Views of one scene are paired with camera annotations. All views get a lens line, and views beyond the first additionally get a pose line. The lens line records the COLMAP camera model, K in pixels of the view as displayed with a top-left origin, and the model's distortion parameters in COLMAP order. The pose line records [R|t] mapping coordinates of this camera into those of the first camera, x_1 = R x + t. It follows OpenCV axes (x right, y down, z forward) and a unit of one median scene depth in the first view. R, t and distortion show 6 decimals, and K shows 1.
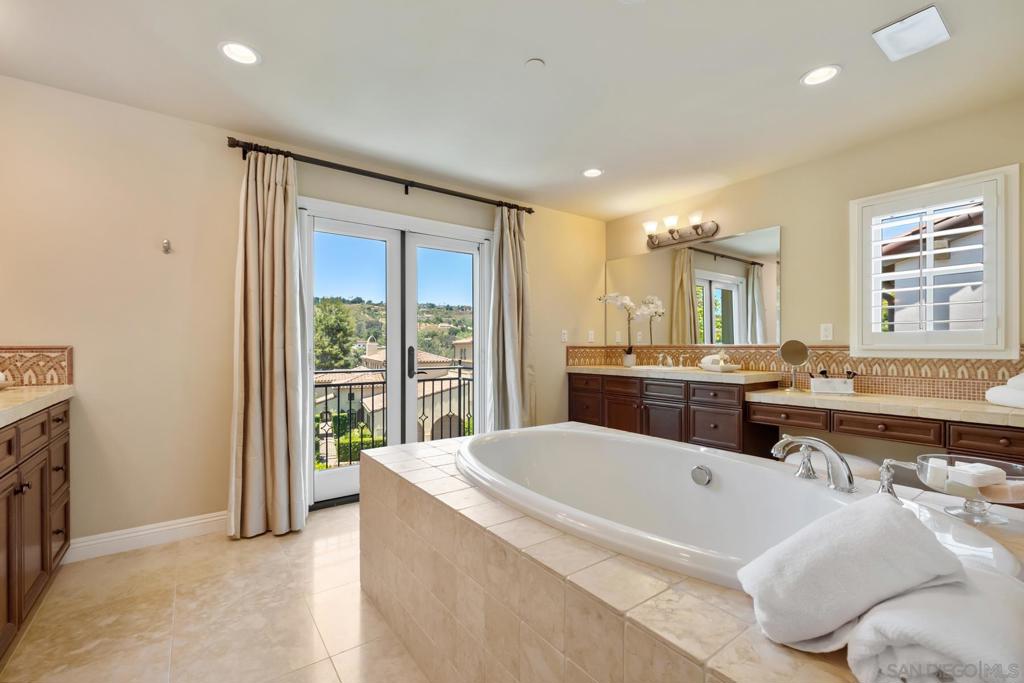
lens RADIAL K [[445.3, 0, 514.6], [0, 445.3, 345.6], [0, 0, 1]] dist [0.001192, 0.000019]
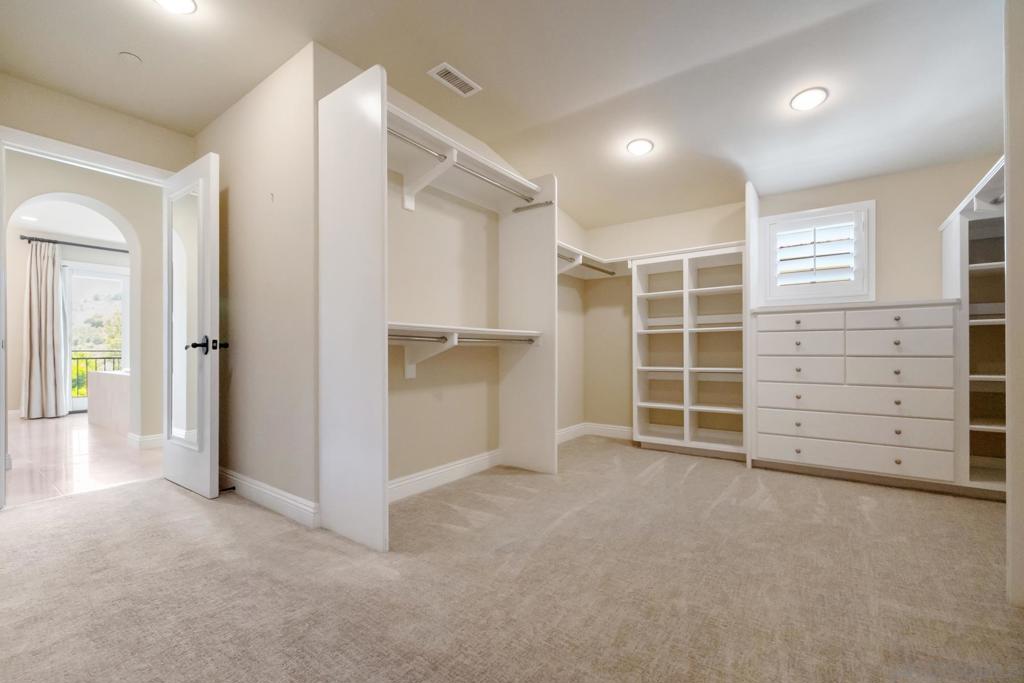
lens RADIAL K [[445.3, 0, 511.2], [0, 445.3, 345.8], [0, 0, 1]] dist [0.001192, 0.000019]
pose [[0.951692, 0.002211, 0.307045, 0.922123], [-0.003309, 0.999990, 0.003055, 0.052041], [-0.307035, -0.003923, 0.951690, -1.718961]]
